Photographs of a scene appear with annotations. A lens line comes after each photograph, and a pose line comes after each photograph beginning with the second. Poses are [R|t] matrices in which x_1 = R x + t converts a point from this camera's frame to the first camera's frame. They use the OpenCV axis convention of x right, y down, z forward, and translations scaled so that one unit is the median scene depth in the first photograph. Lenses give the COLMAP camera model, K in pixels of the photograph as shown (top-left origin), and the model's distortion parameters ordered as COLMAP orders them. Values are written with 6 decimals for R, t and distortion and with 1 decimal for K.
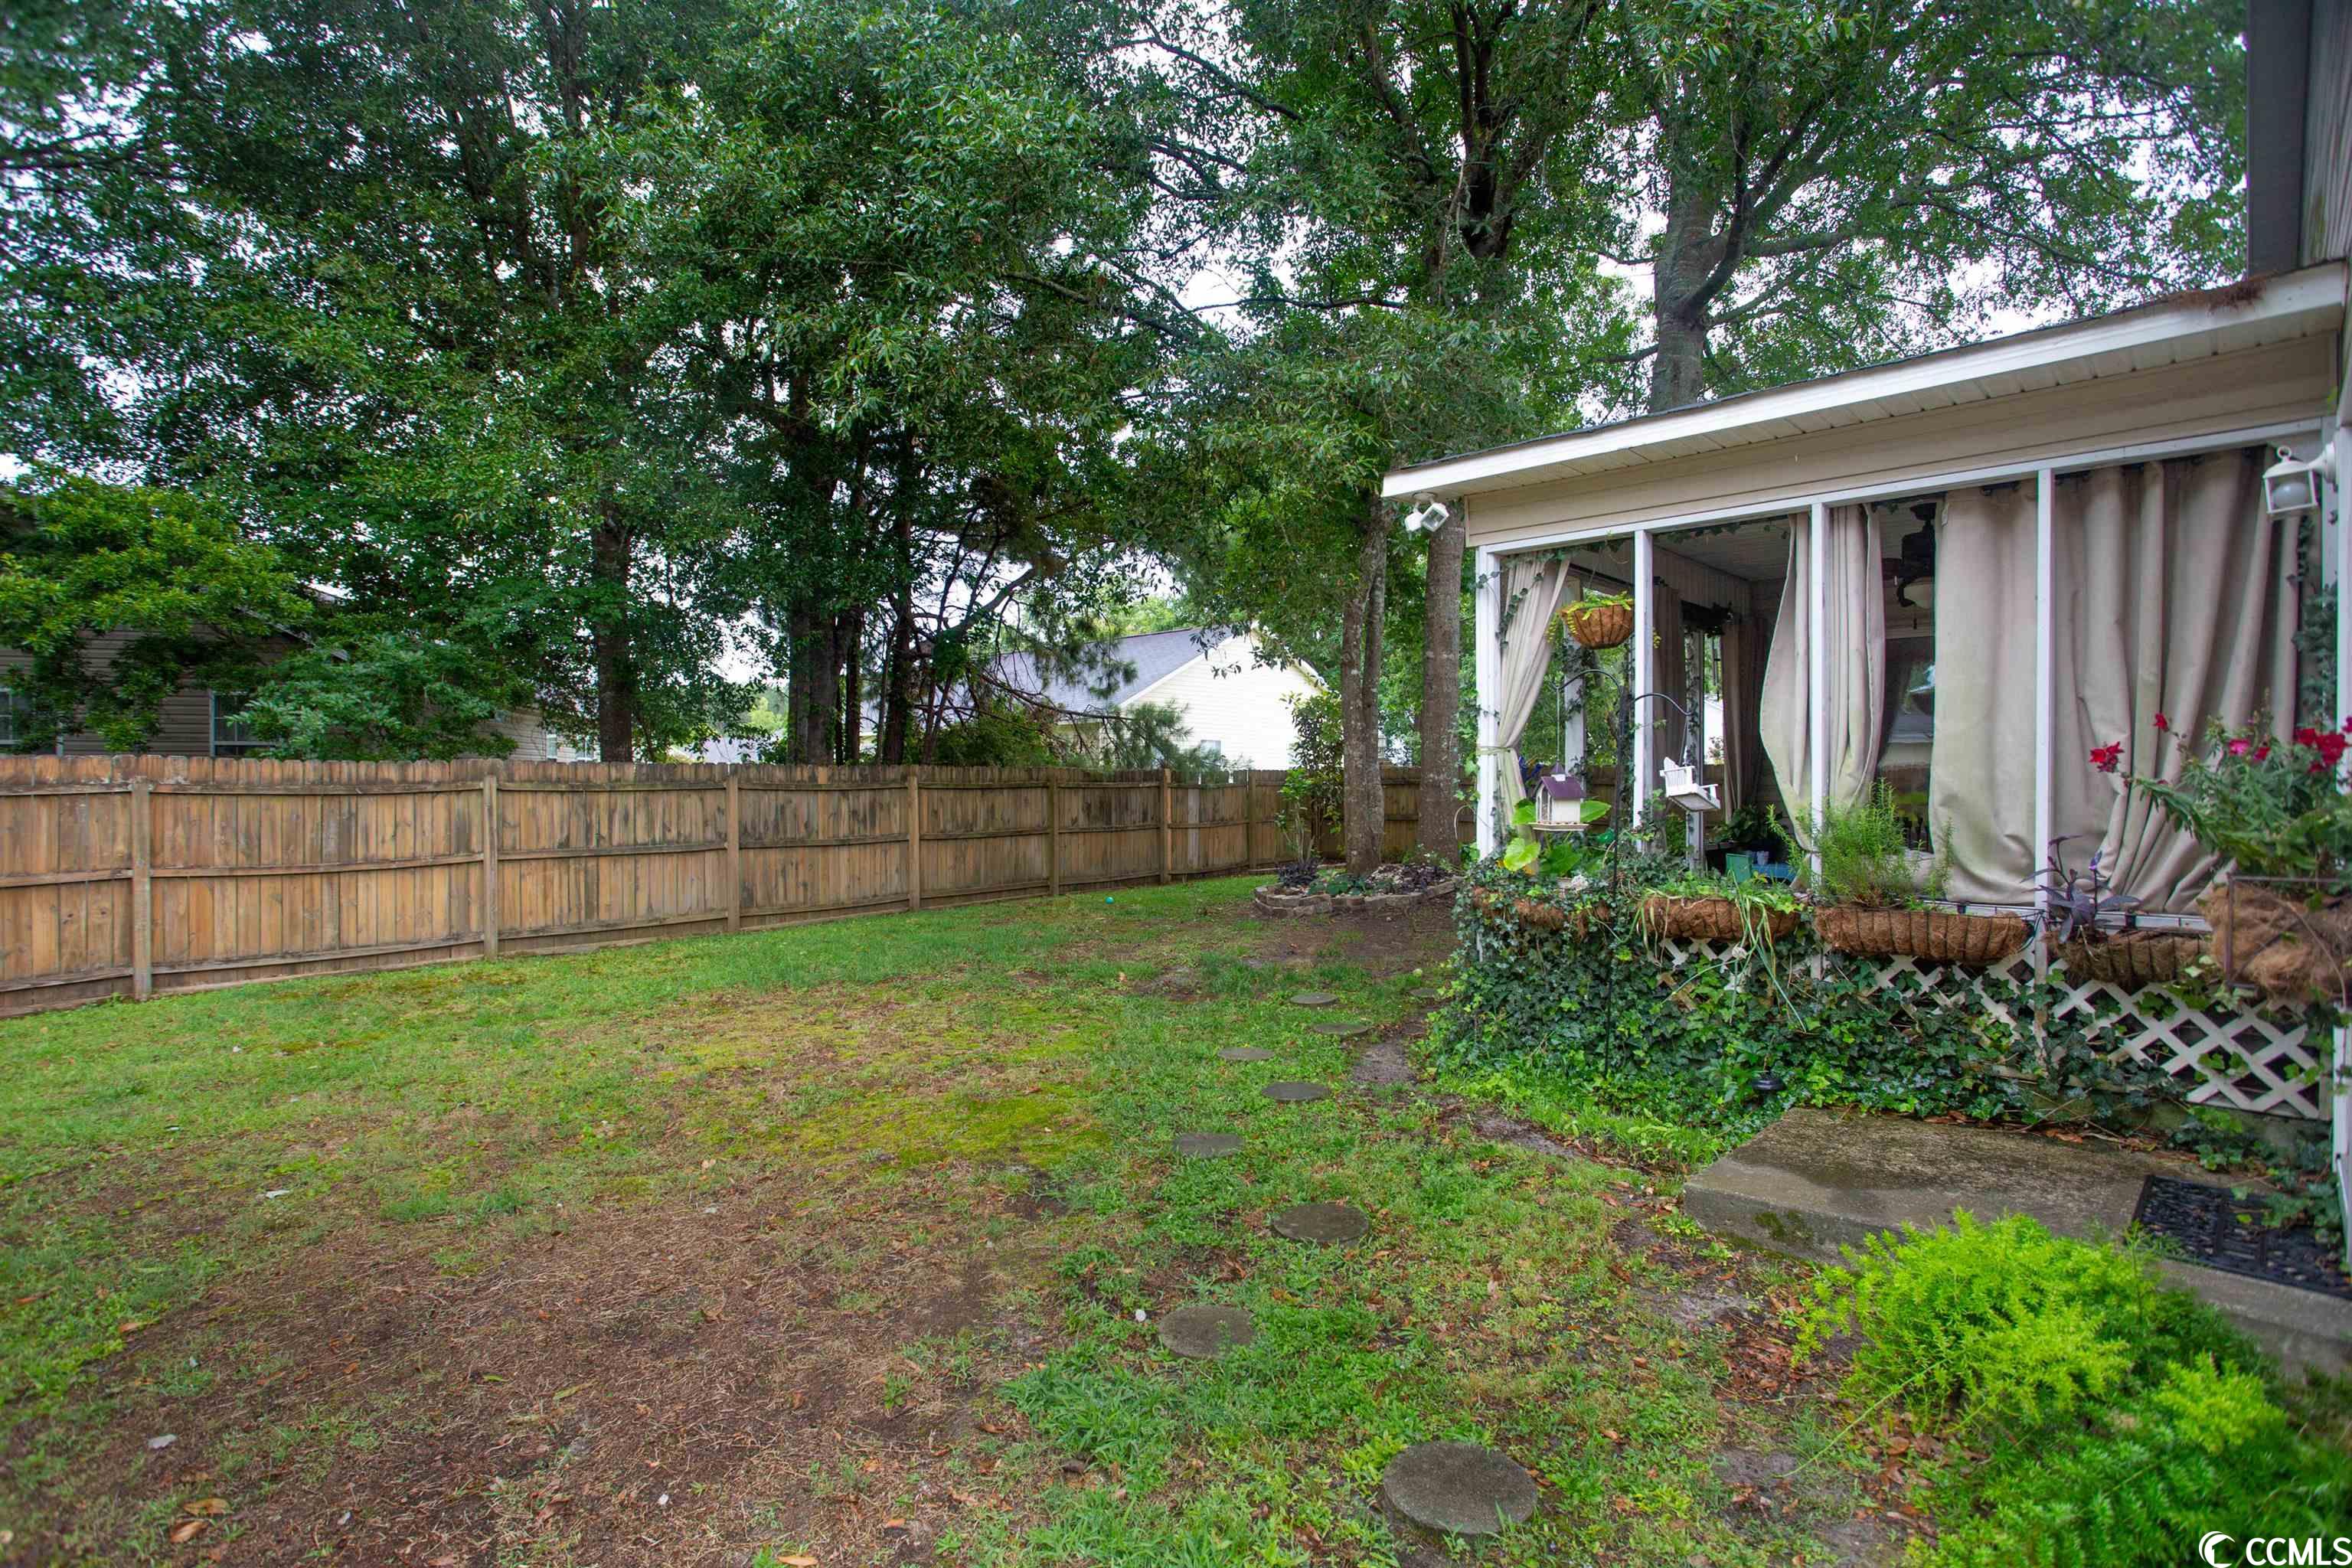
lens RADIAL K [[1174.2, 0, 1160.9], [0, 1174.2, 788.0], [0, 0, 1]] dist [-0.077403, 0.031472]
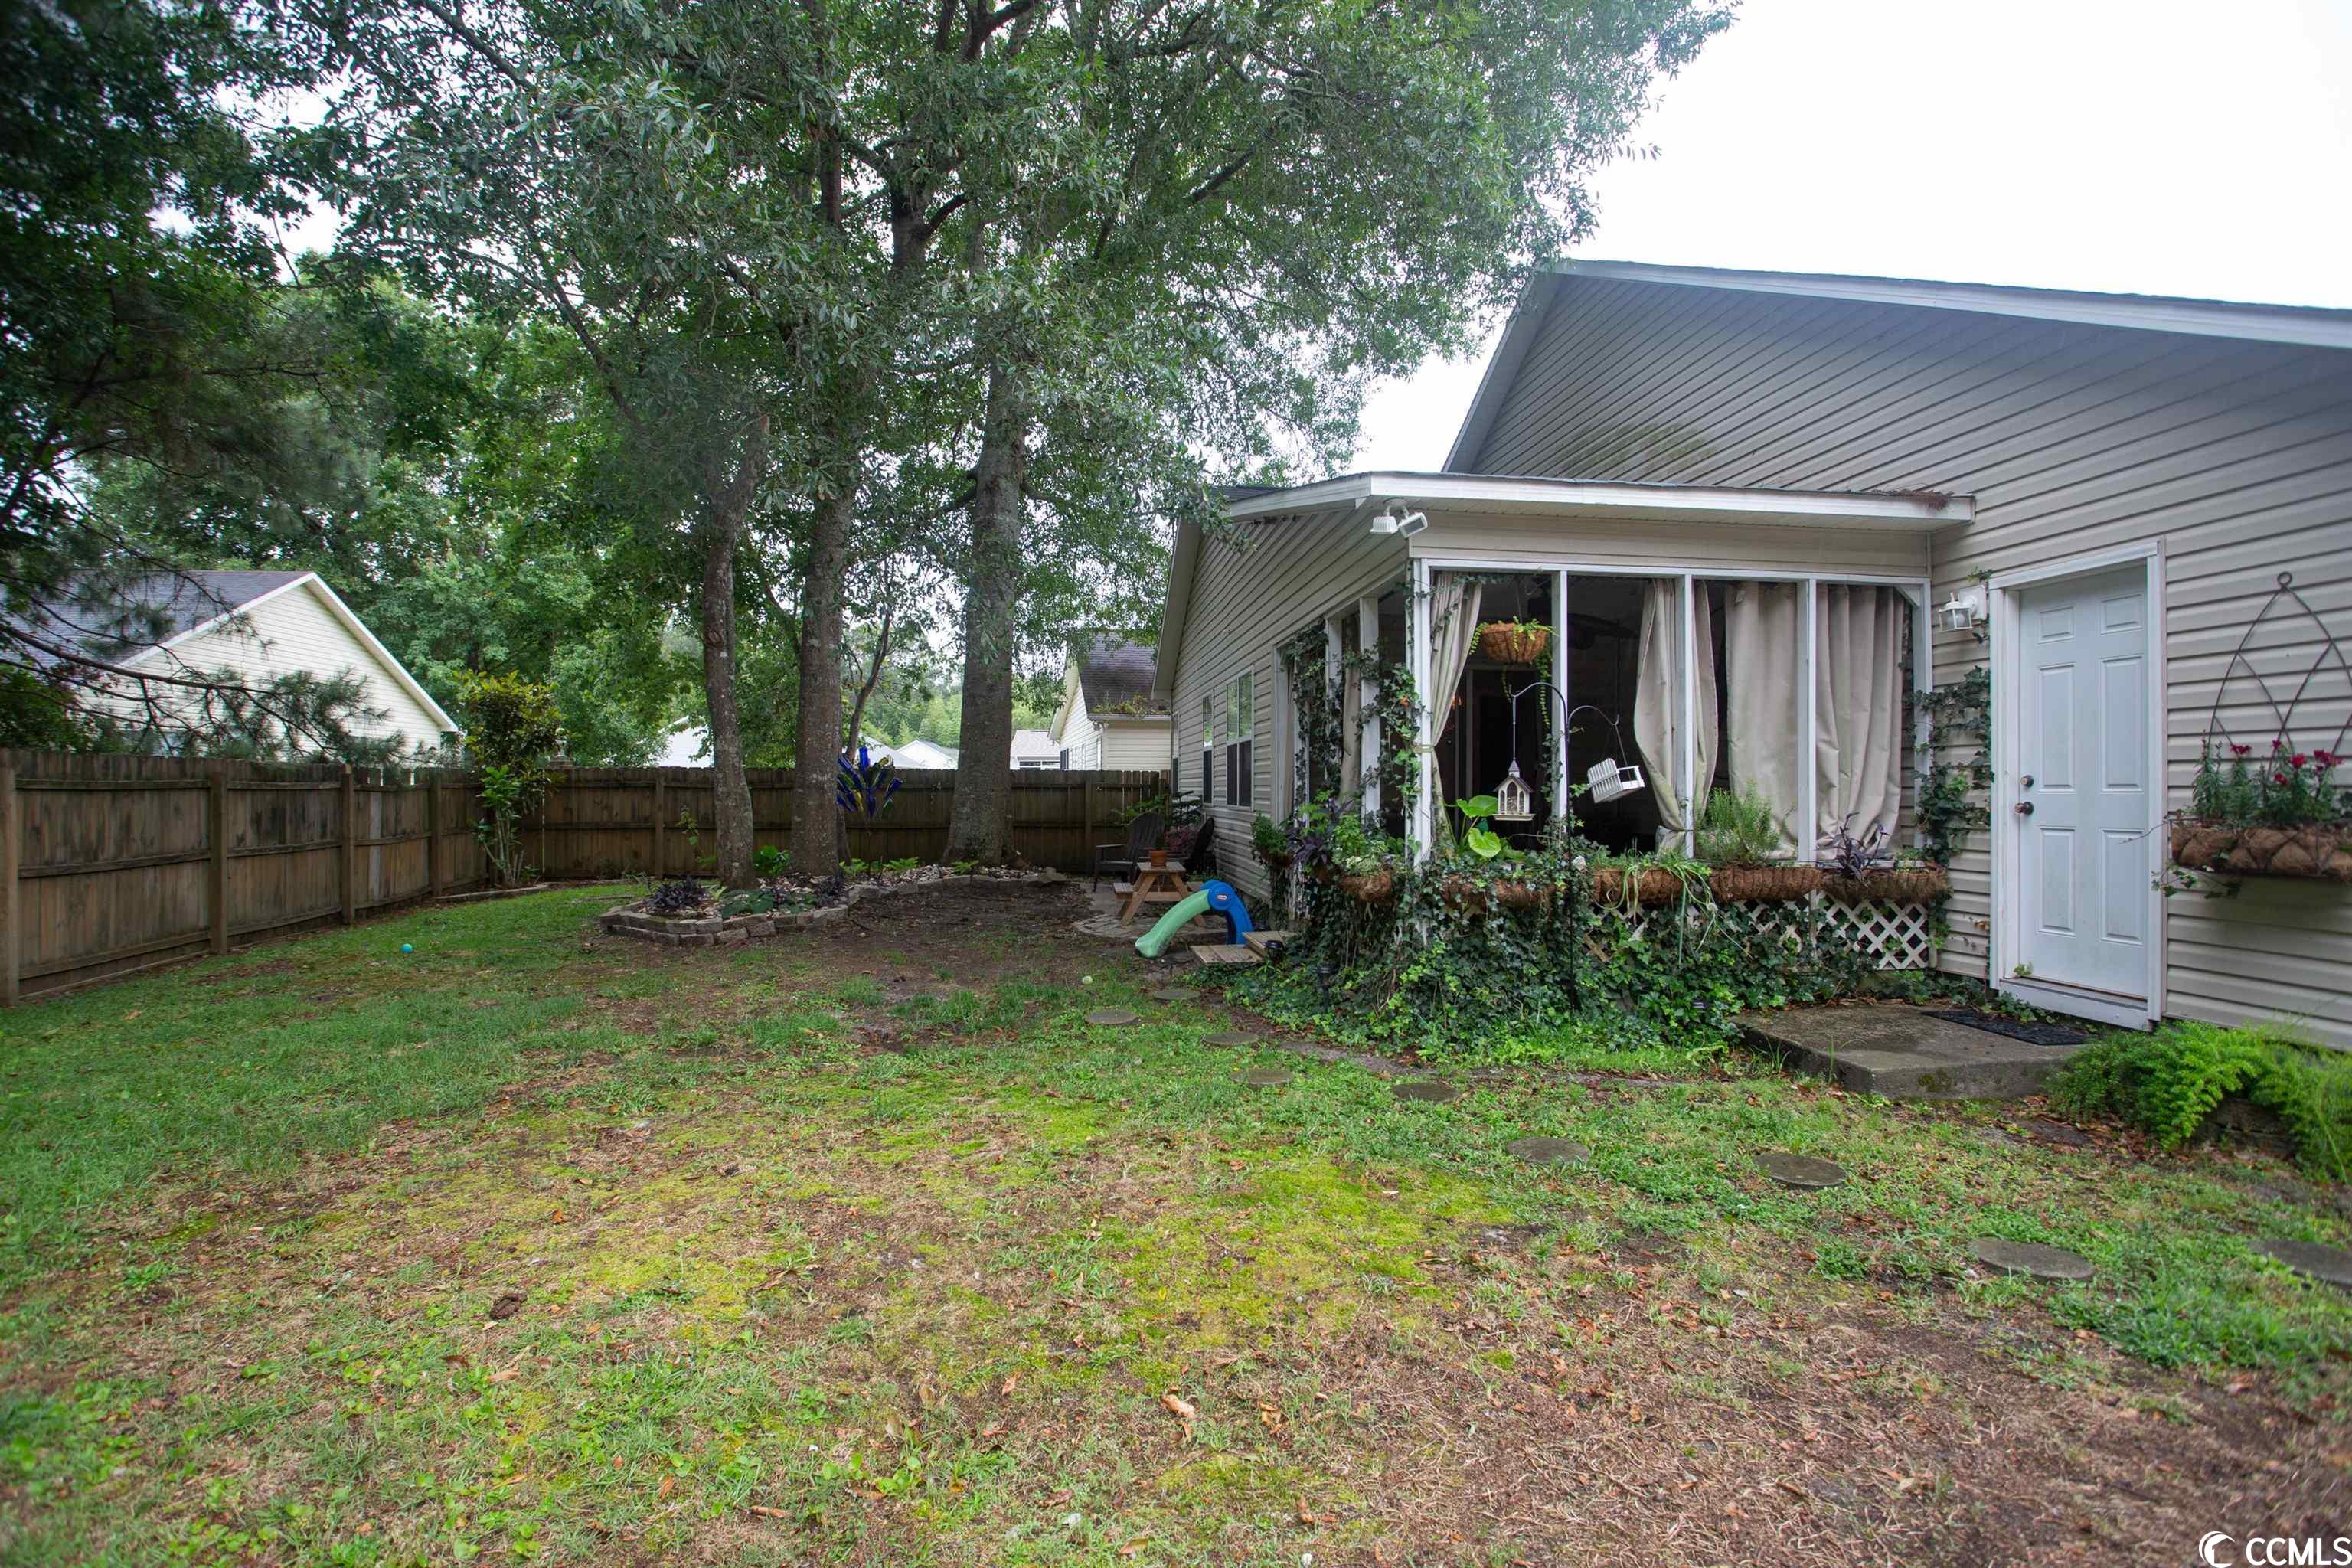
lens RADIAL K [[1174.2, 0, 1160.9], [0, 1174.2, 788.0], [0, 0, 1]] dist [-0.077403, 0.031472]
pose [[0.608256, 0.002776, 0.793736, -0.830805], [0.001947, 0.999986, -0.004988, 0.009724], [-0.793739, 0.004579, 0.608242, 0.610063]]
